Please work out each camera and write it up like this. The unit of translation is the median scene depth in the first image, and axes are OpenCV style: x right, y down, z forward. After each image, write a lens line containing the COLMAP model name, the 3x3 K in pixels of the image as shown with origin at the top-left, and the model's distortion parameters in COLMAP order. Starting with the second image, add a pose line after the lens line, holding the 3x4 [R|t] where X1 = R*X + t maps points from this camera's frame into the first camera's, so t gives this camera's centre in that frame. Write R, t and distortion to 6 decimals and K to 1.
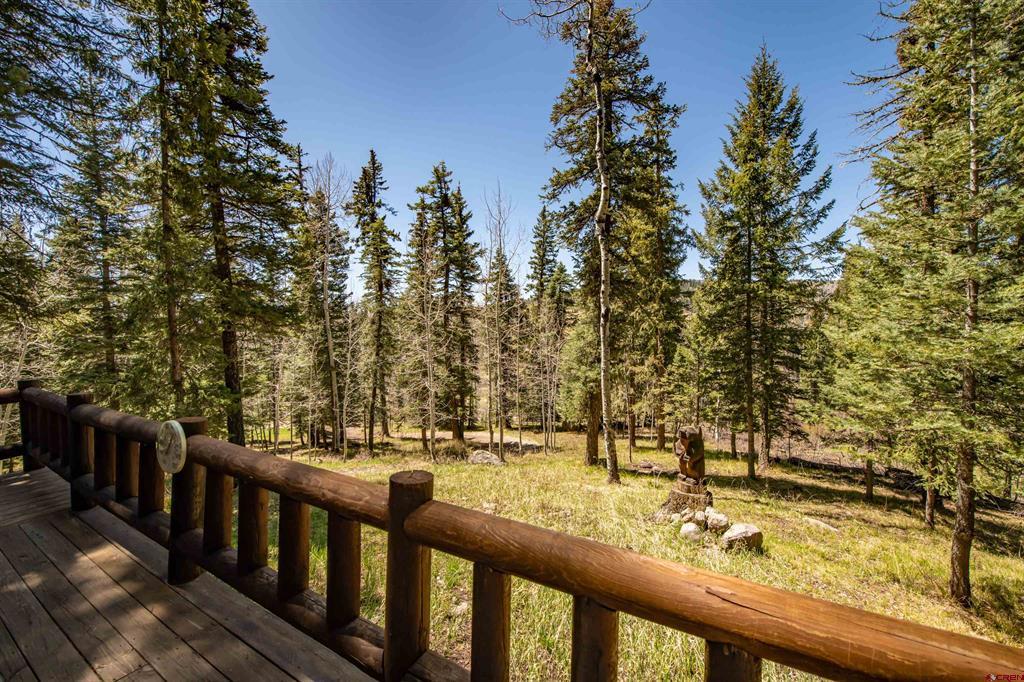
lens RADIAL K [[405.9, 0, 518.2], [0, 405.9, 338.4], [0, 0, 1]] dist [-0.017026, -0.002004]
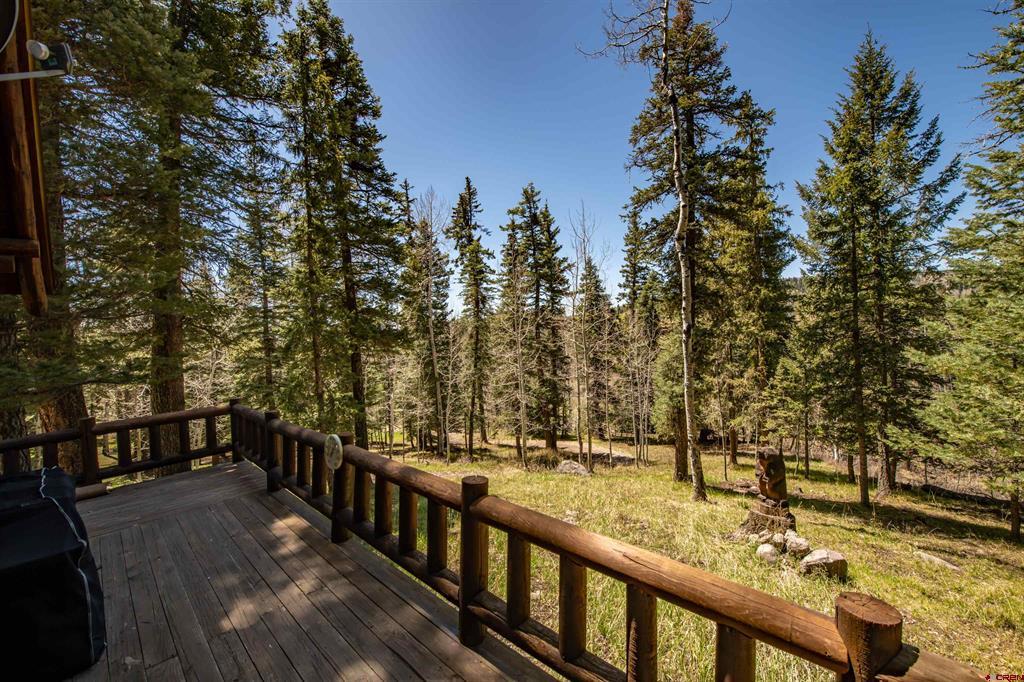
lens RADIAL K [[405.9, 0, 518.6], [0, 405.9, 340.6], [0, 0, 1]] dist [-0.017026, -0.002004]
pose [[0.973116, -0.017582, -0.229642, 0.032522], [0.014184, 0.999764, -0.016441, -0.020990], [0.229877, 0.012742, 0.973136, -0.061292]]
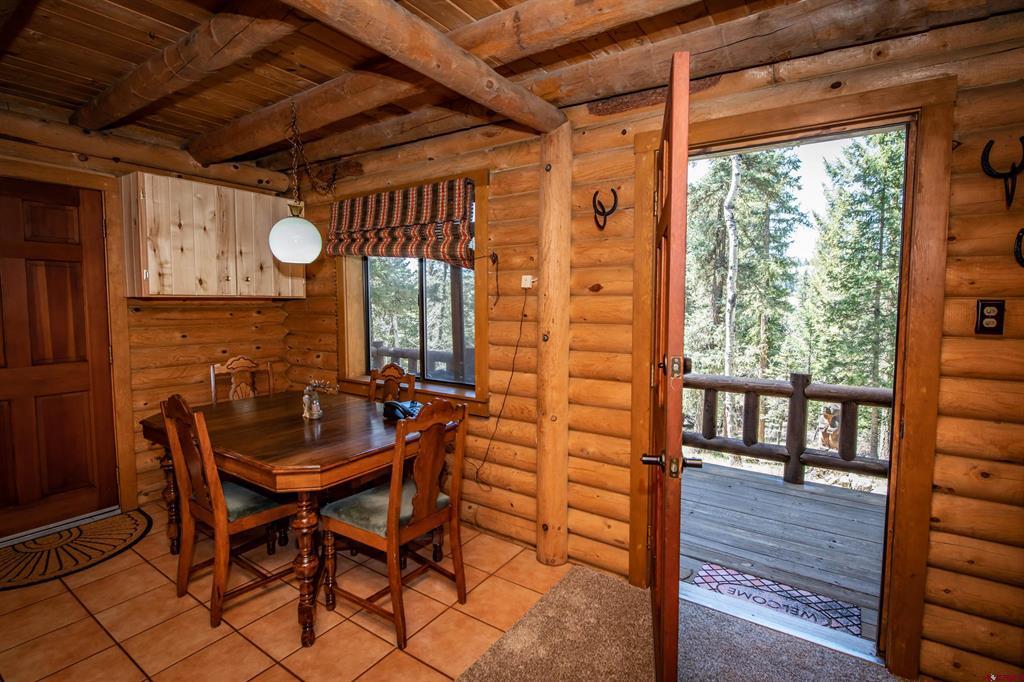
lens RADIAL K [[485.0, 0, 522.2], [0, 485.0, 337.2], [0, 0, 1]] dist [-0.006057, -0.000241]
pose [[0.997168, 0.022866, -0.071651, -0.191678], [-0.020935, 0.999400, 0.027598, 0.010238], [0.072239, -0.026019, 0.997048, -0.216903]]
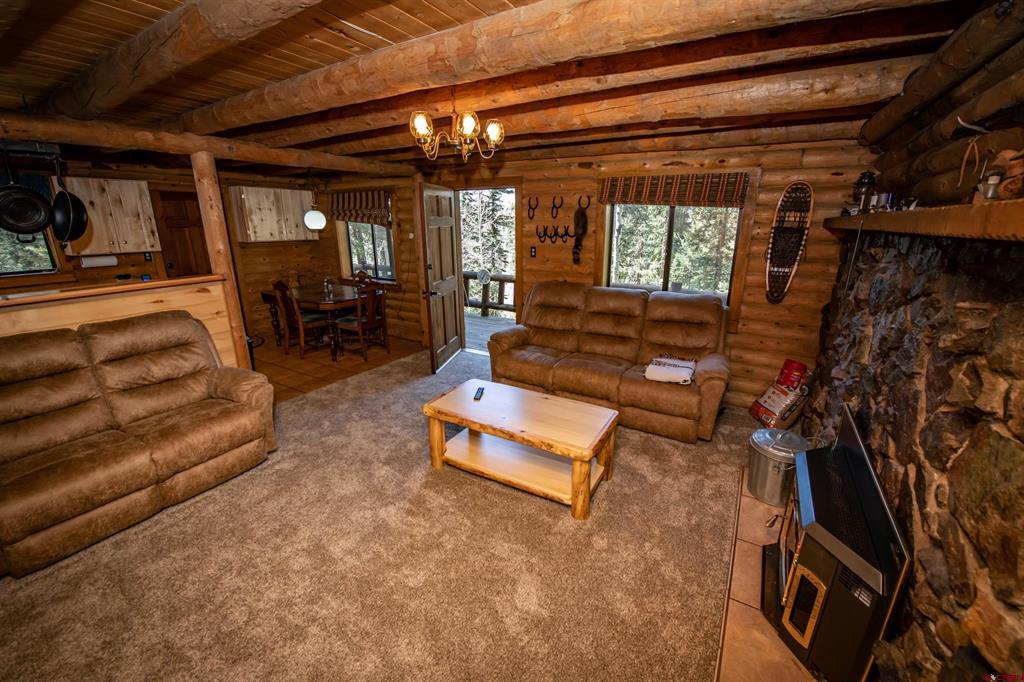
lens RADIAL K [[405.9, 0, 517.5], [0, 405.9, 338.8], [0, 0, 1]] dist [-0.017026, -0.002004]
pose [[0.999405, 0.021738, -0.026766, -0.084614], [-0.015111, 0.973844, 0.226714, -0.000118], [0.030994, -0.226175, 0.973593, -0.435778]]
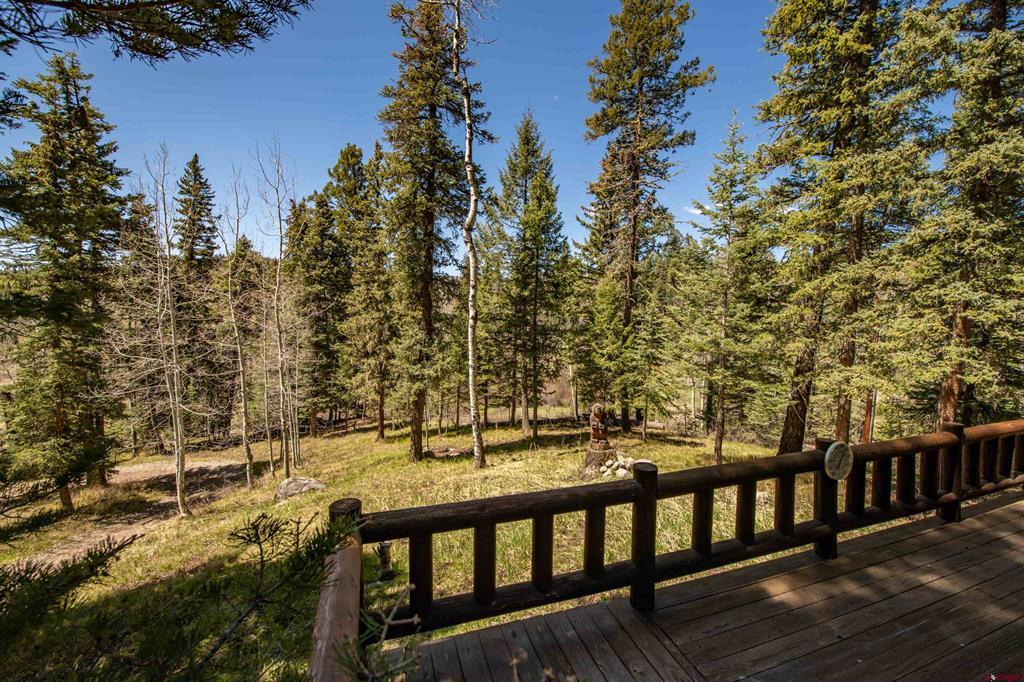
lens RADIAL K [[405.9, 0, 520.7], [0, 405.9, 337.9], [0, 0, 1]] dist [-0.017026, -0.002004]
pose [[0.656727, -0.029865, 0.753537, -0.443448], [0.002855, 0.999307, 0.037118, -0.035251], [-0.754123, -0.022225, 0.656357, 0.155798]]
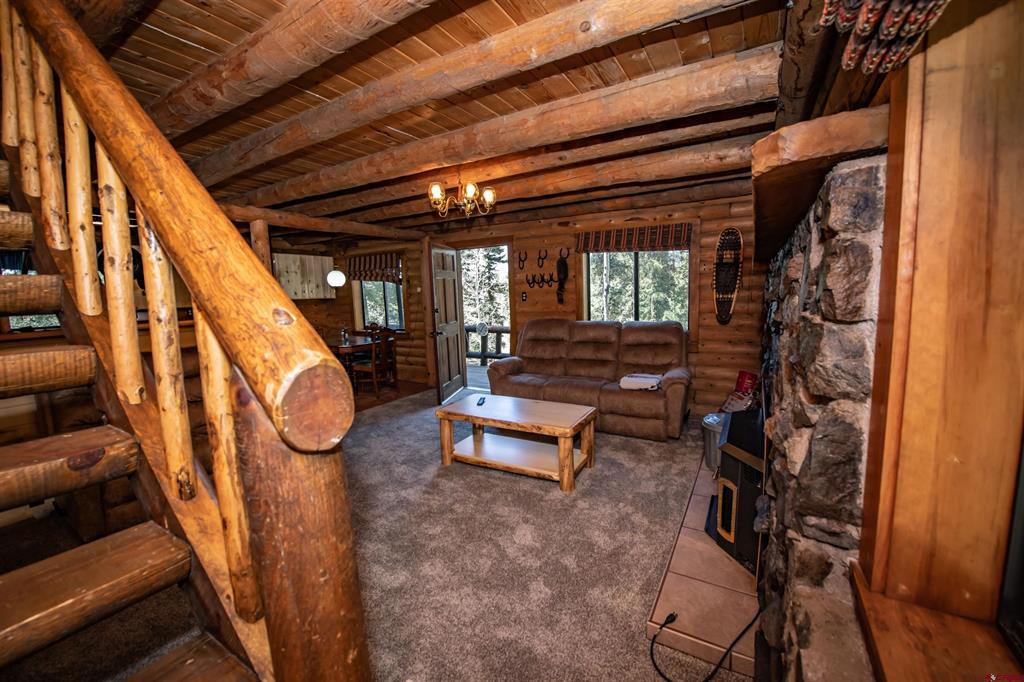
lens RADIAL K [[405.9, 0, 517.0], [0, 405.9, 340.4], [0, 0, 1]] dist [-0.017026, -0.002004]
pose [[0.999561, -0.016160, -0.024827, -0.080210], [0.017830, 0.997485, 0.068592, 0.021381], [0.023656, -0.069004, 0.997336, -0.489429]]
